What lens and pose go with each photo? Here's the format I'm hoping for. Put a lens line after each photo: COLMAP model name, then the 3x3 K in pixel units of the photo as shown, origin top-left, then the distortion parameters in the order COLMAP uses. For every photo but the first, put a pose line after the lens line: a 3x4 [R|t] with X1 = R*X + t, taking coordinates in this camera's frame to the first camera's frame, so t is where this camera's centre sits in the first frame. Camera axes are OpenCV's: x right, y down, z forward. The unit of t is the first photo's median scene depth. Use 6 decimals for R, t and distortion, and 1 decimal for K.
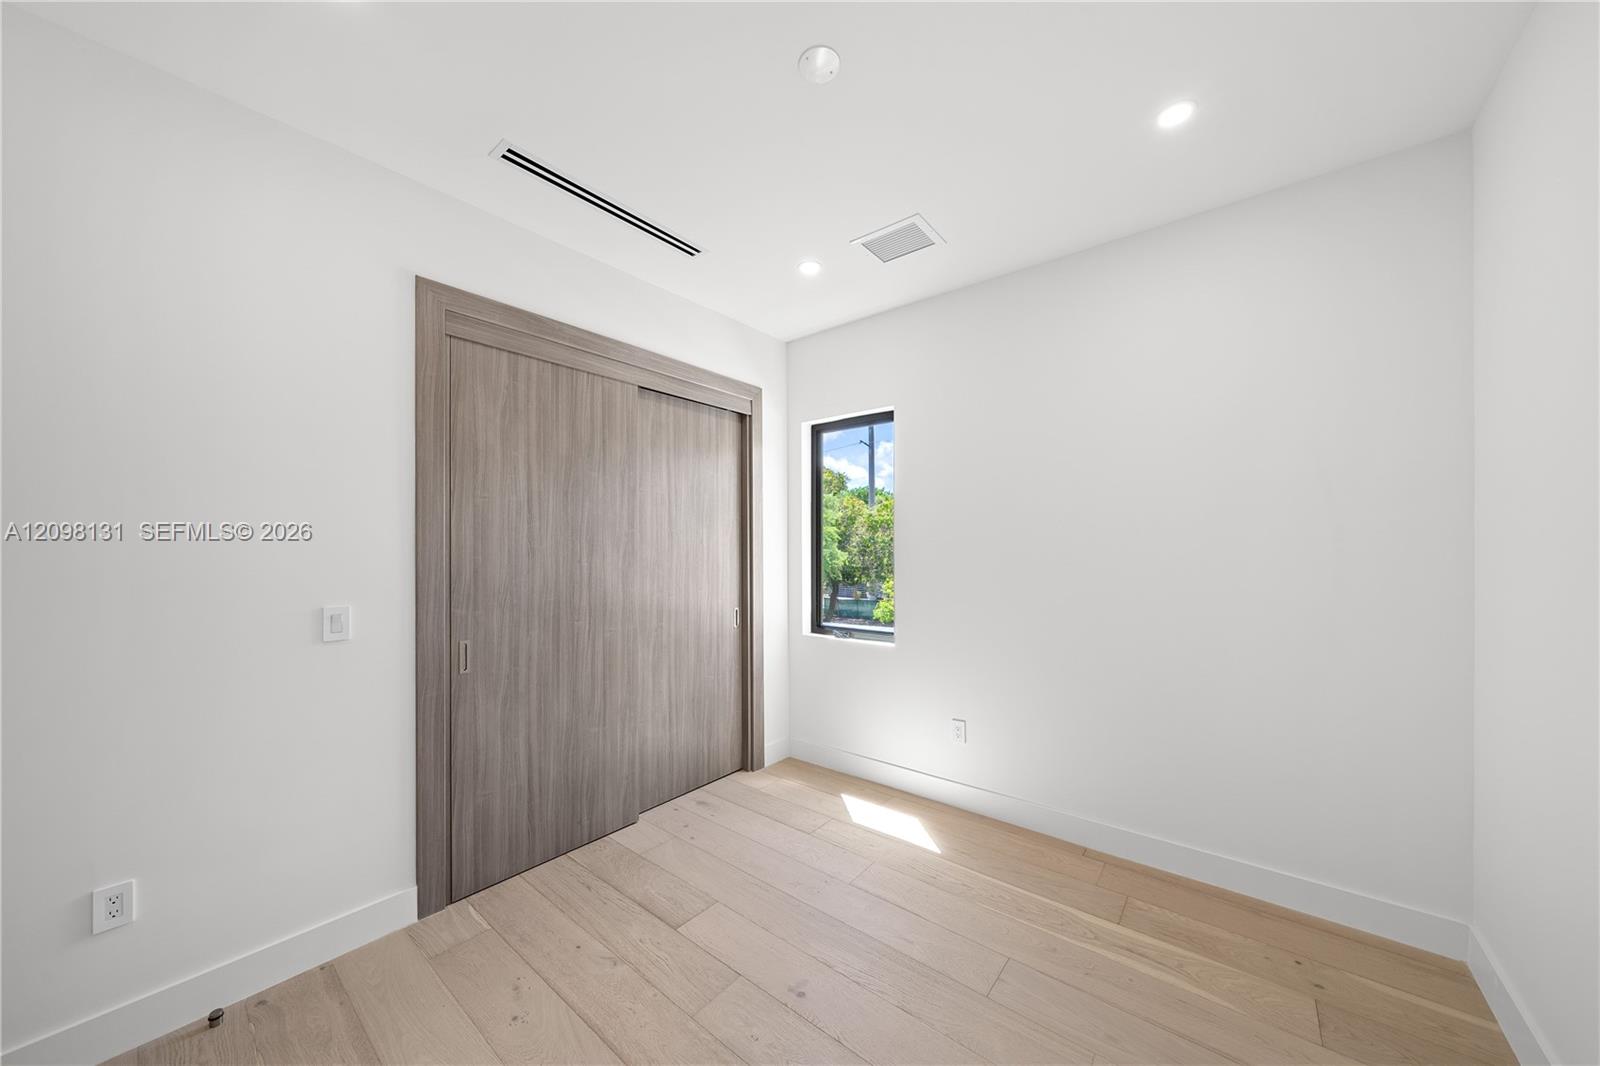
lens RADIAL K [[553.2, 0, 793.1], [0, 553.2, 544.3], [0, 0, 1]] dist [-0.001927, -0.000128]
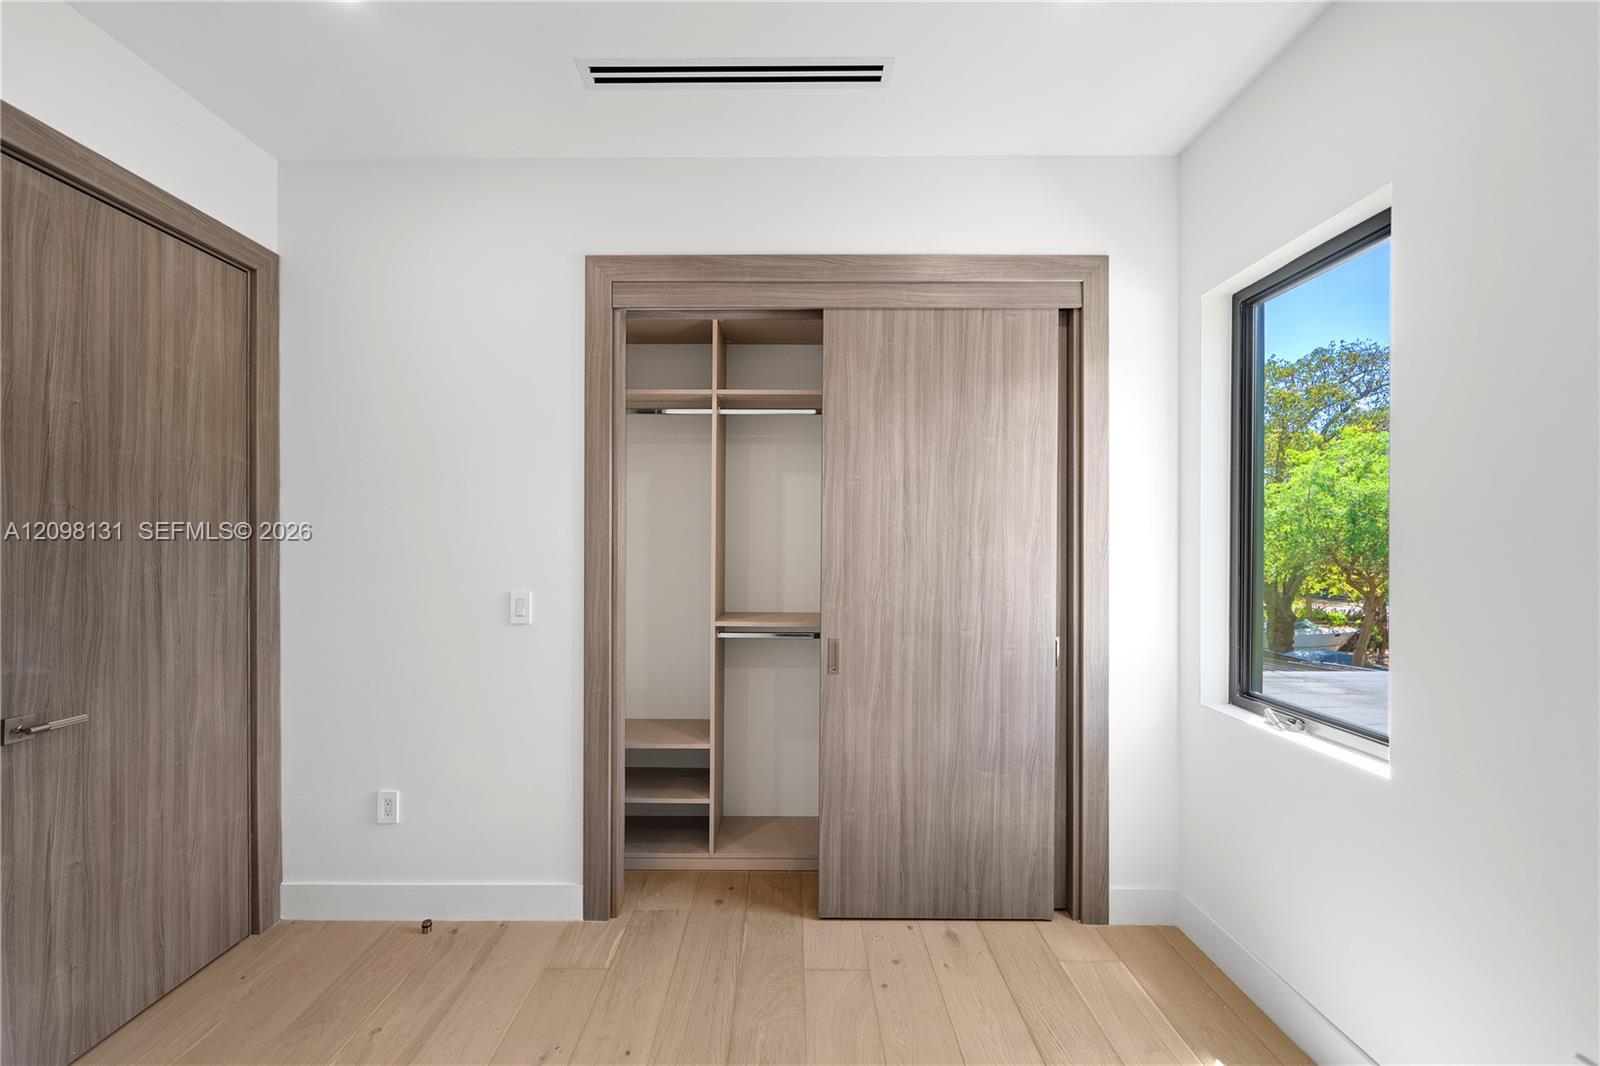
lens RADIAL K [[658.4, 0, 798.3], [0, 658.4, 533.5], [0, 0, 1]] dist [-0.011234, 0.000407]
pose [[0.633565, -0.001889, -0.773687, 0.199394], [0.003821, 0.999992, 0.000687, 0.000613], [0.773680, -0.003392, 0.633567, 0.250966]]
